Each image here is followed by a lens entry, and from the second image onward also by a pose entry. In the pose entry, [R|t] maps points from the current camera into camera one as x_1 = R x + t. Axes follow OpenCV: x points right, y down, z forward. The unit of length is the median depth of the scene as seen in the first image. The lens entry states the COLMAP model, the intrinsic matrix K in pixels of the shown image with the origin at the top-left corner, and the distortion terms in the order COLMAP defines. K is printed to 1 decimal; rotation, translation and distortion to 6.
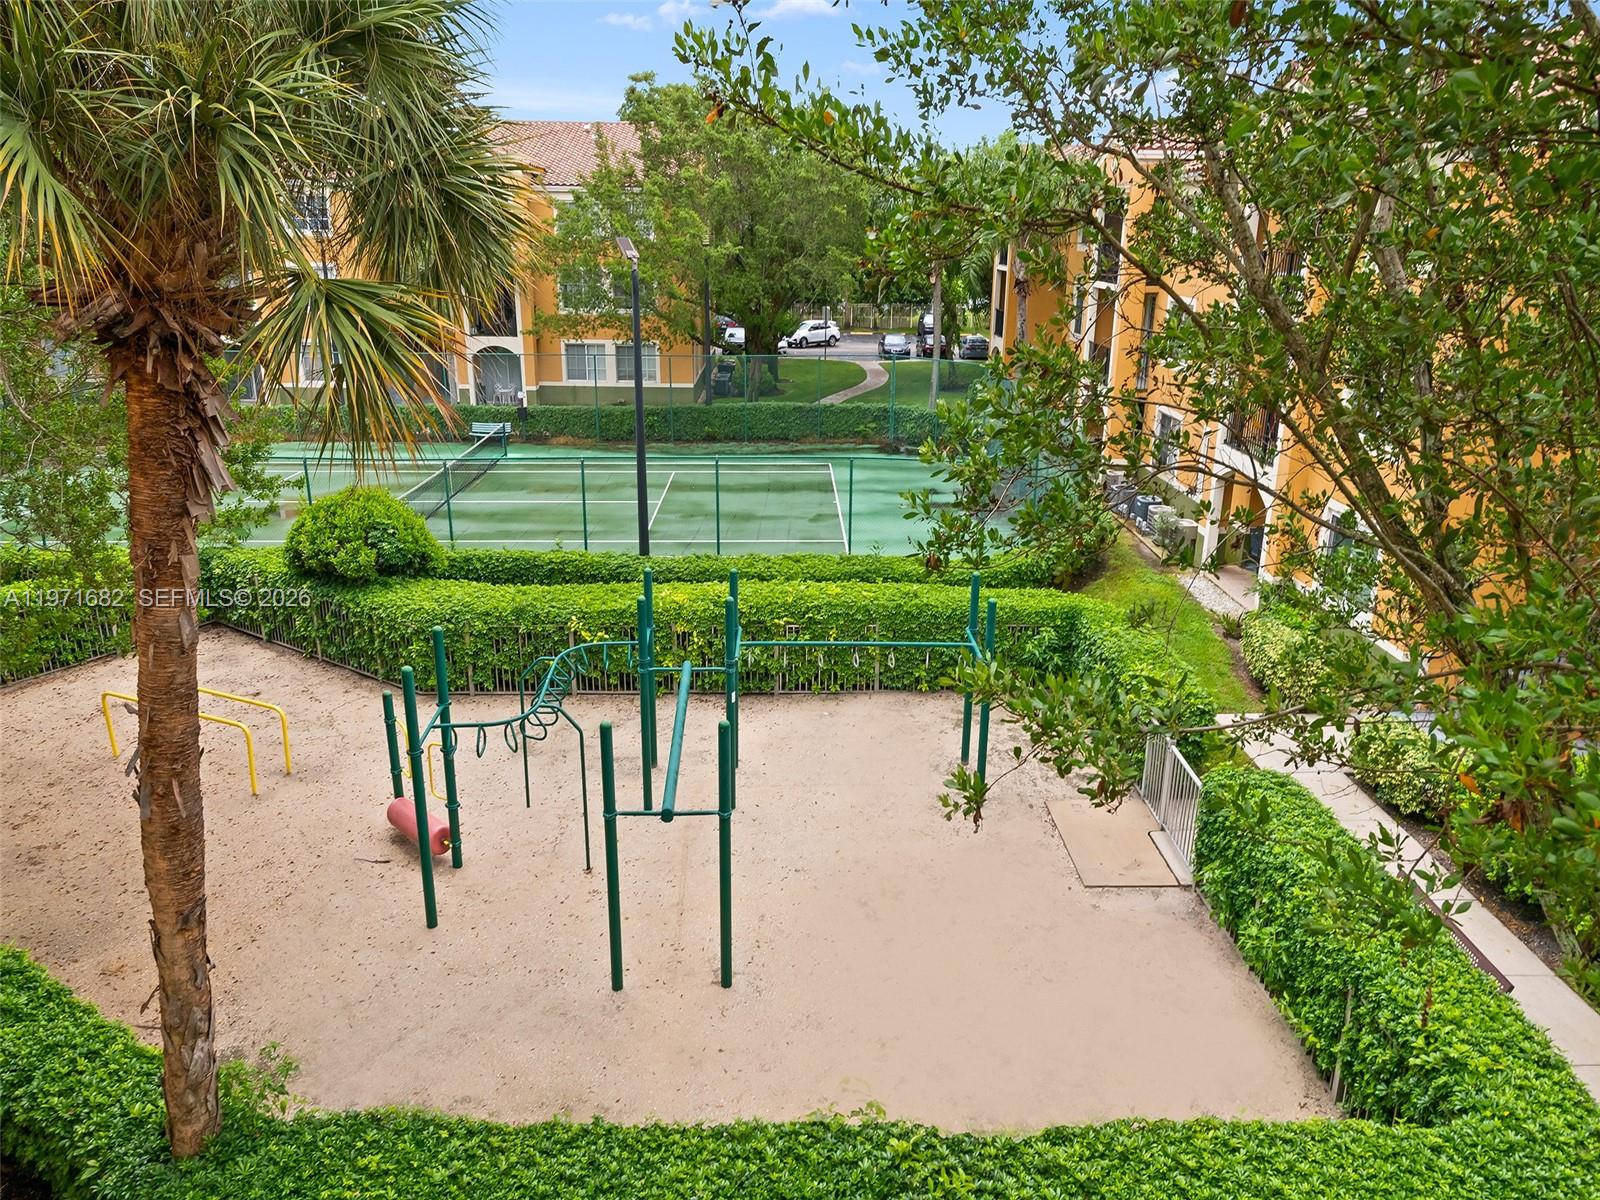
lens RADIAL K [[1029.1, 0, 791.0], [0, 1029.1, 560.9], [0, 0, 1]] dist [0.004650, -0.001673]
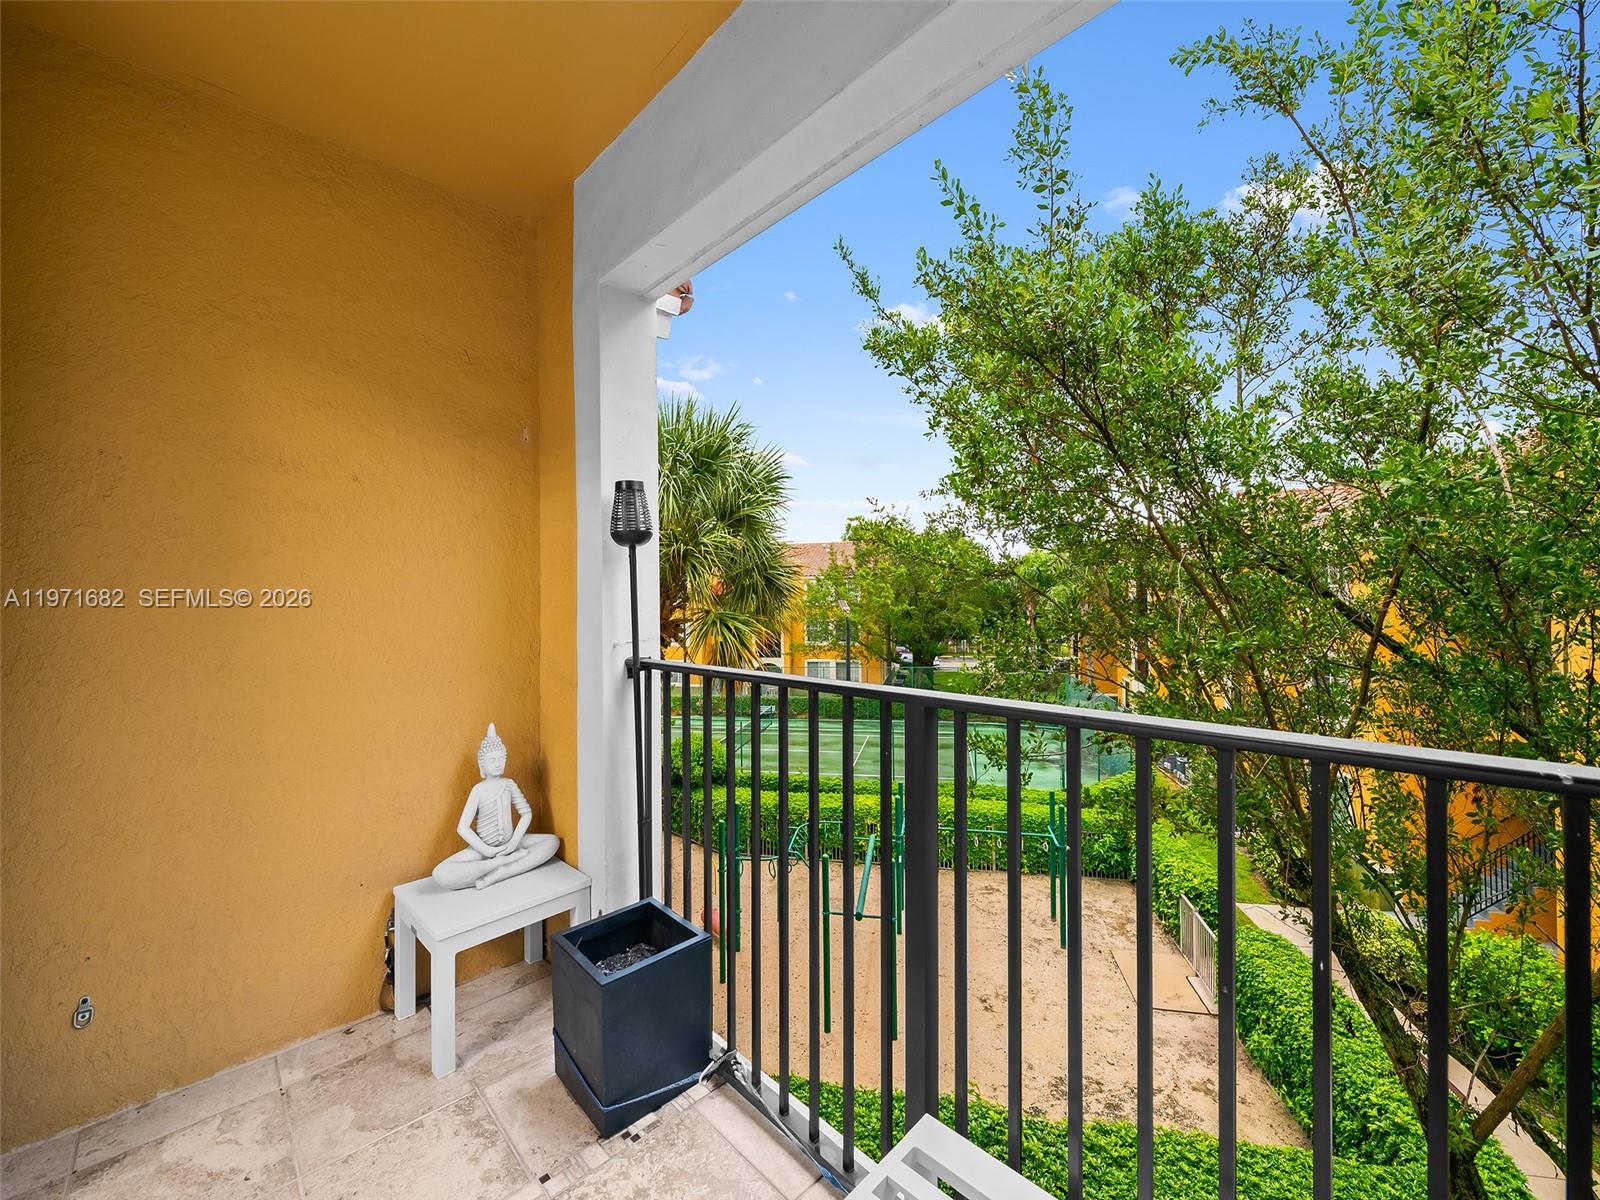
lens RADIAL K [[644.1, 0, 796.4], [0, 644.1, 602.6], [0, 0, 1]] dist [-0.001747, -0.000125]
pose [[0.974579, -0.022240, -0.222938, 0.031338], [-0.045733, 0.954362, -0.295129, 0.073389], [0.219327, 0.297822, 0.929084, -0.190051]]
